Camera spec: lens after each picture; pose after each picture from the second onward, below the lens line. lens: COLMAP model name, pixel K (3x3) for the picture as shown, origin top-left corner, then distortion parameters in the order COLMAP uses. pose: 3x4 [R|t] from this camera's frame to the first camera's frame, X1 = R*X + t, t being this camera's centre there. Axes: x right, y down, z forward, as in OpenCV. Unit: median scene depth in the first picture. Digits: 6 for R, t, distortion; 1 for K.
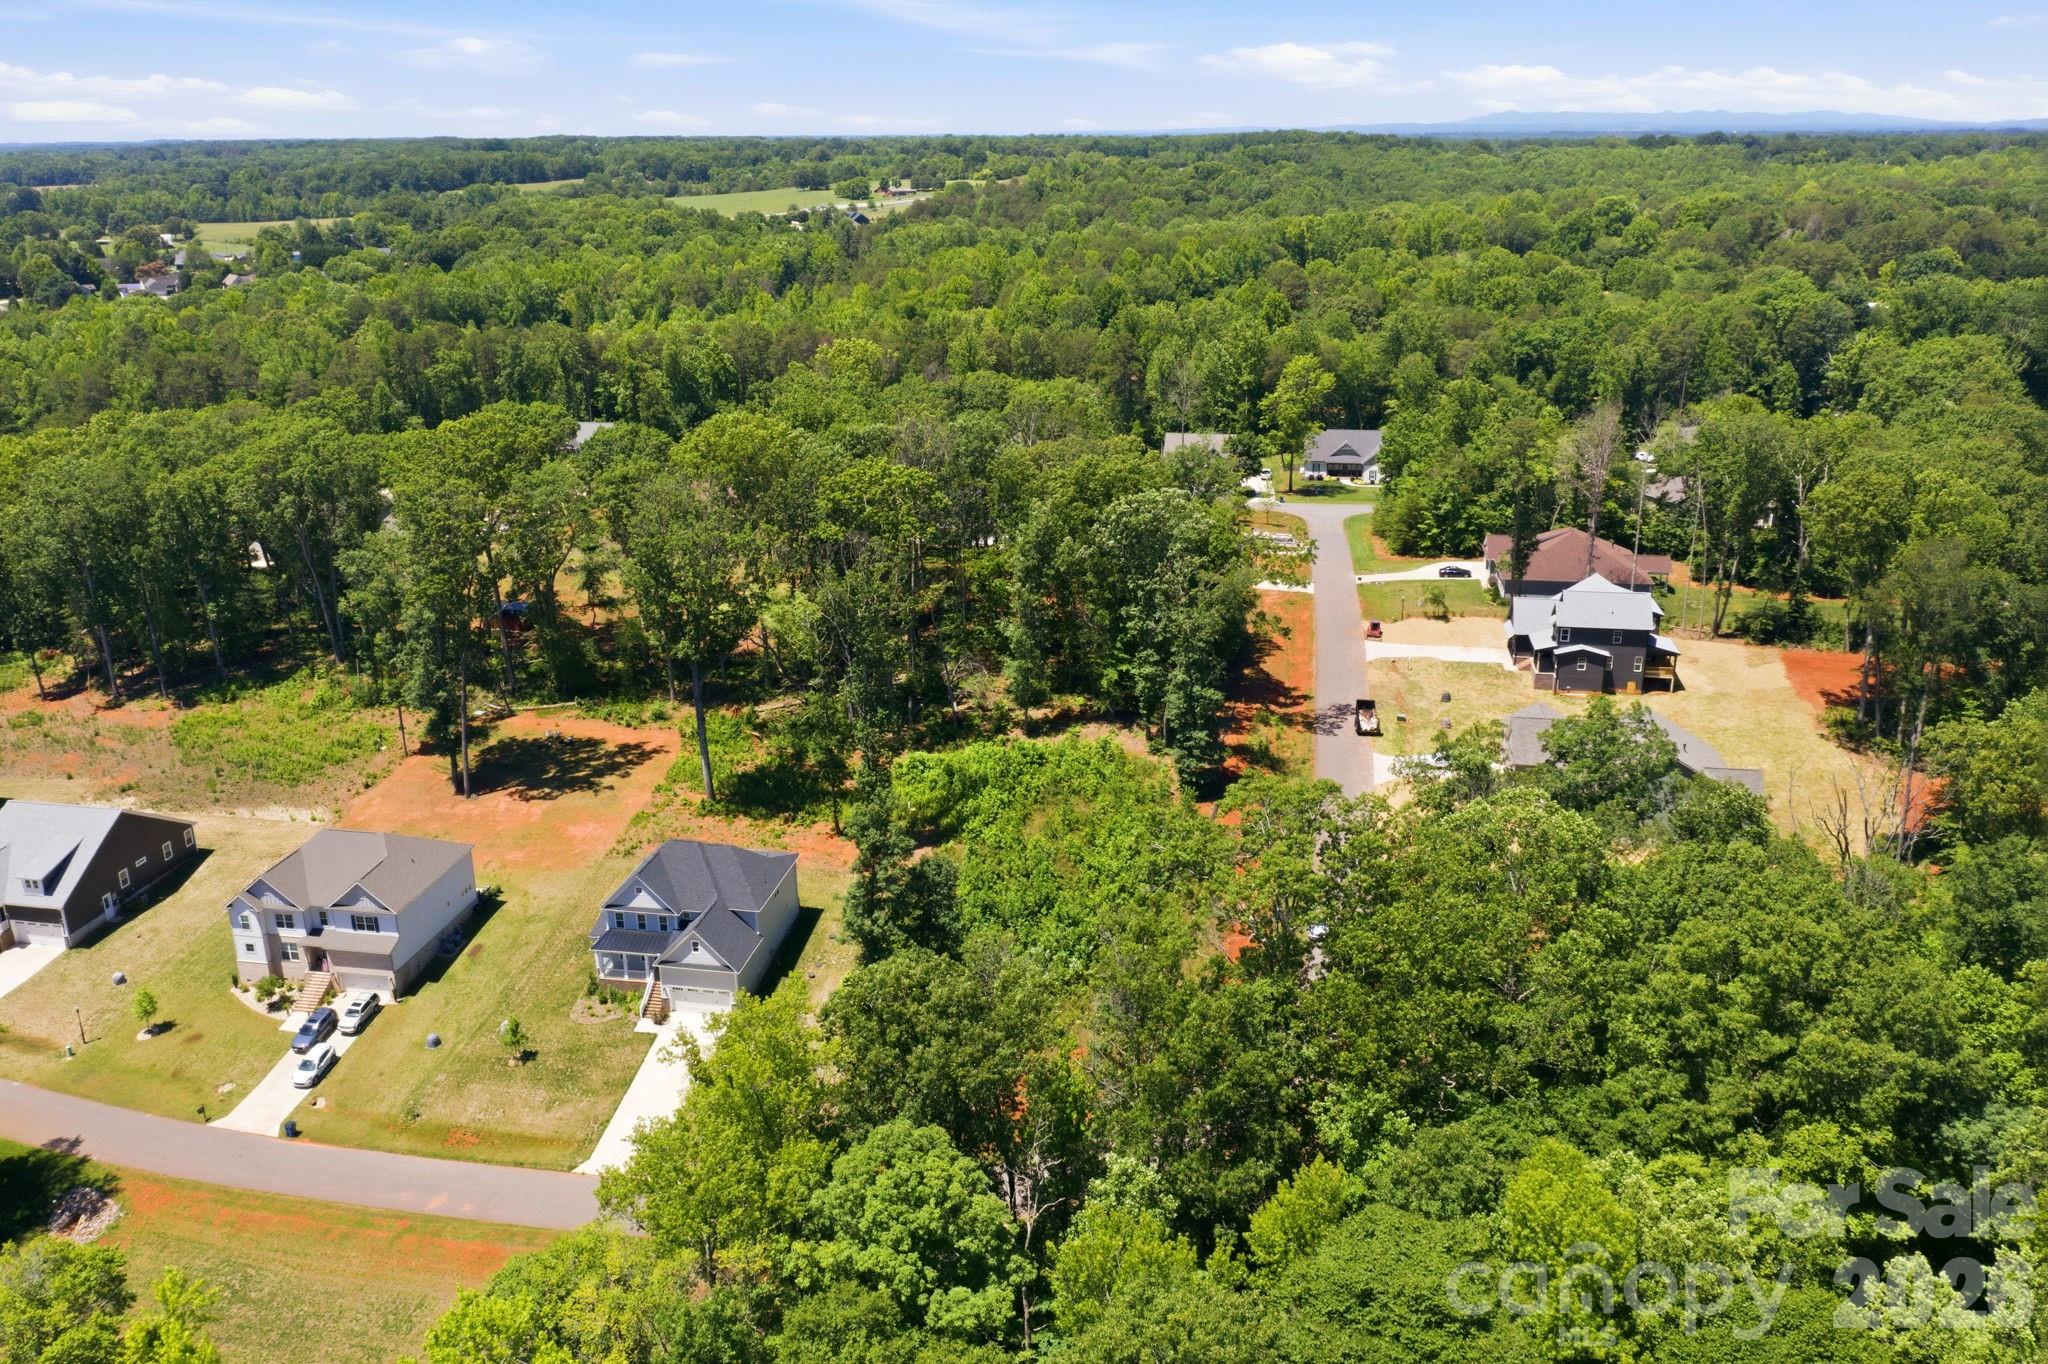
lens RADIAL K [[1613.0, 0, 1024.0], [0, 1613.0, 682.0], [0, 0, 1]] dist [-0.019857, 0.008922]
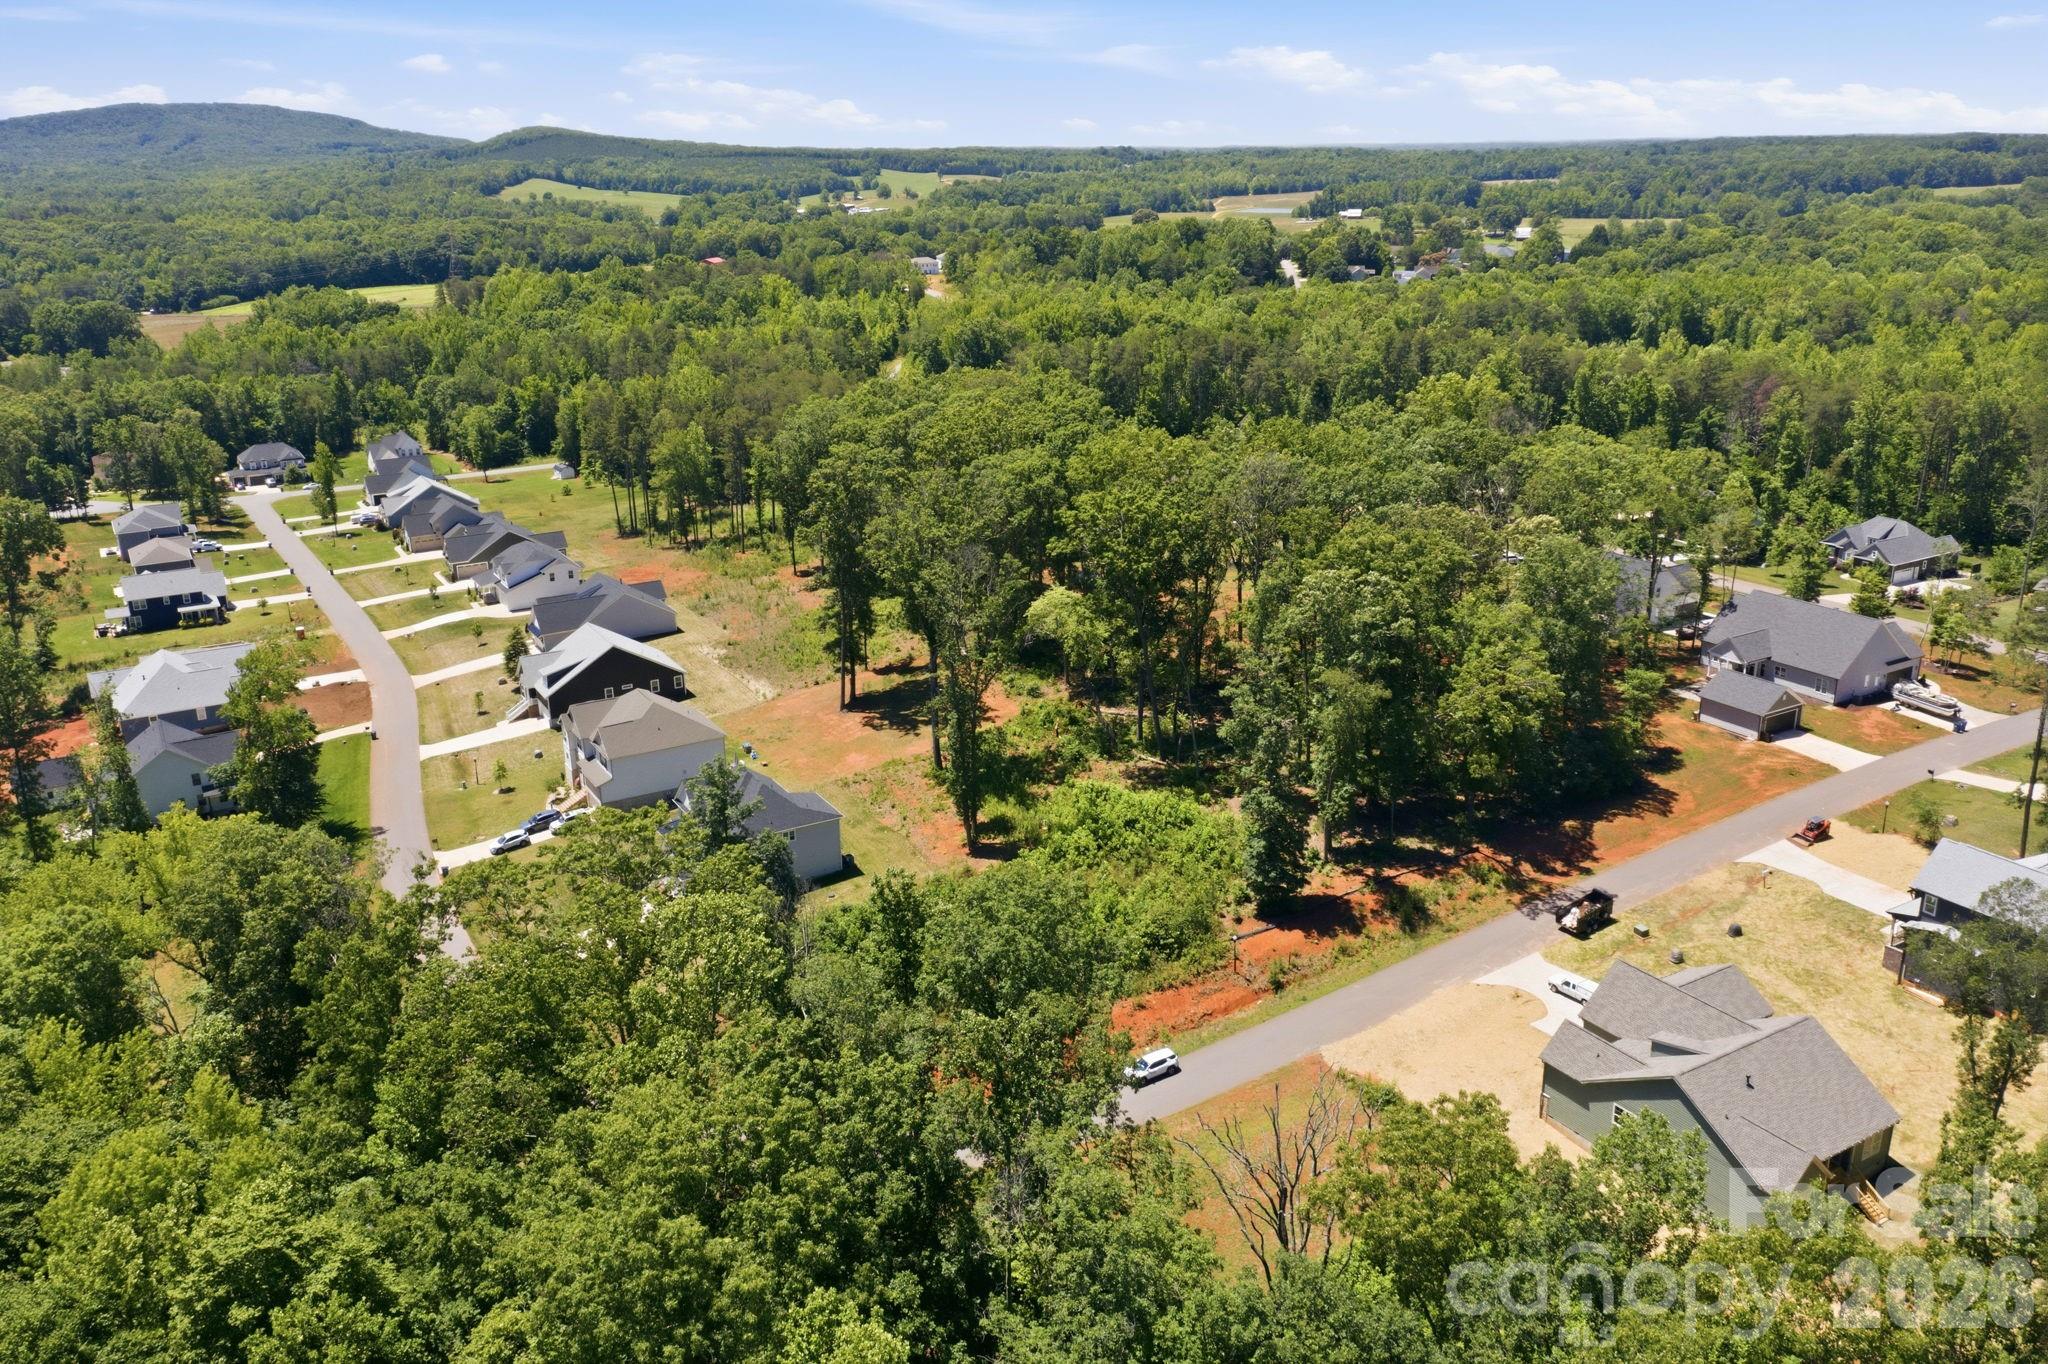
lens RADIAL K [[1613.0, 0, 1024.0], [0, 1613.0, 682.0], [0, 0, 1]] dist [-0.019857, 0.008922]
pose [[0.646264, 0.240539, -0.724212, 0.580001], [-0.238214, 0.965189, 0.108002, -0.106164], [0.724980, 0.102720, 0.681067, 0.262773]]
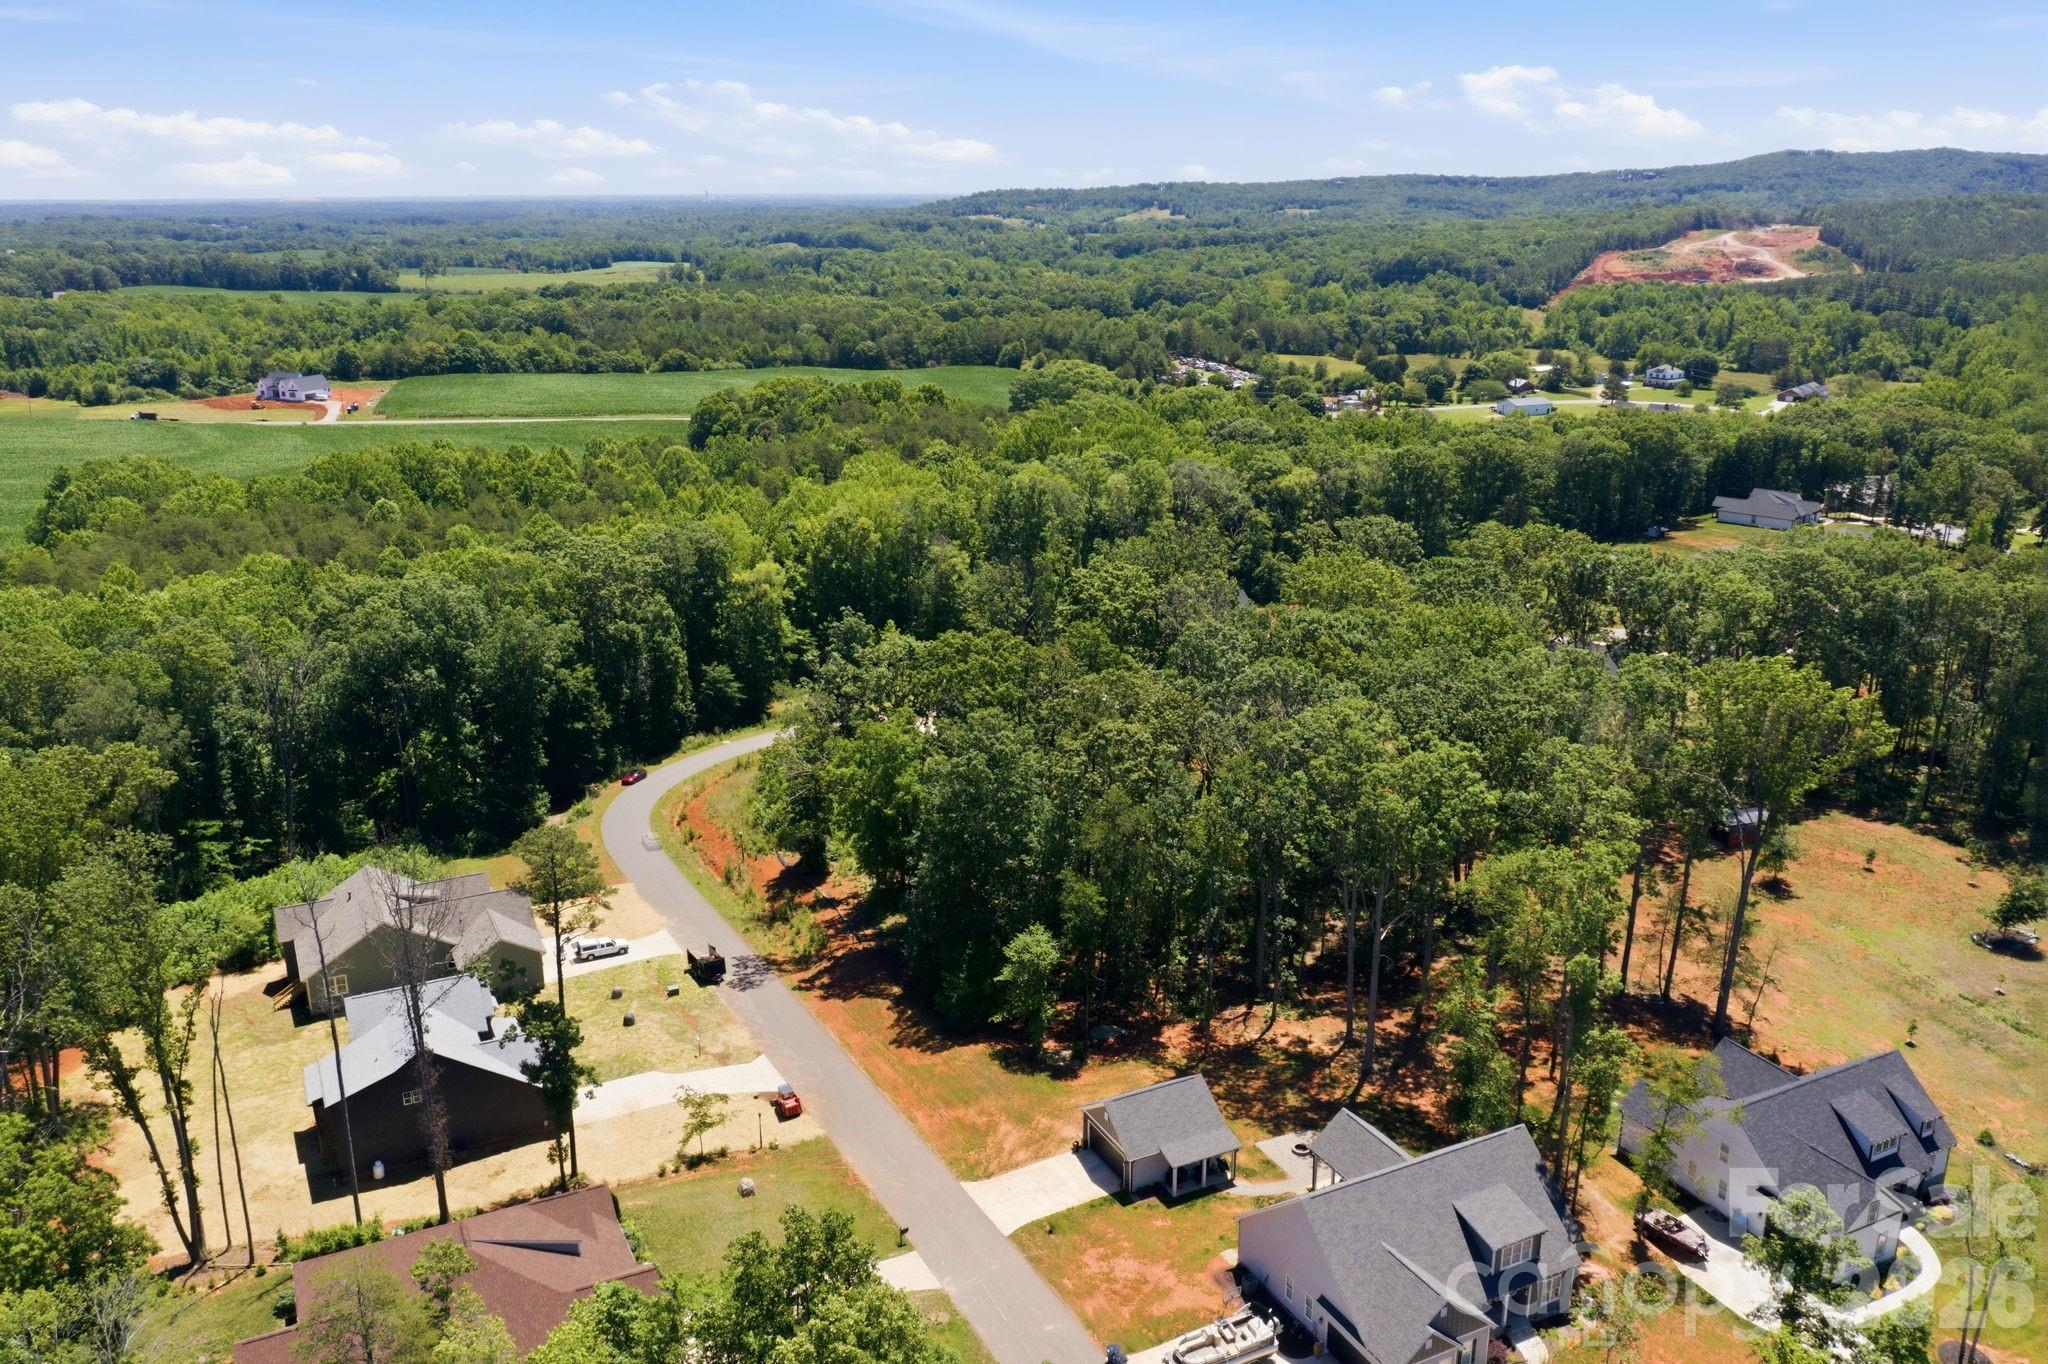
lens RADIAL K [[1613.0, 0, 1024.0], [0, 1613.0, 682.0], [0, 0, 1]] dist [-0.019857, 0.008922]
pose [[-0.798028, 0.189327, -0.572107, 0.533832], [-0.187482, 0.824250, 0.534287, -0.578856], [0.572714, 0.533636, -0.622279, 1.549538]]
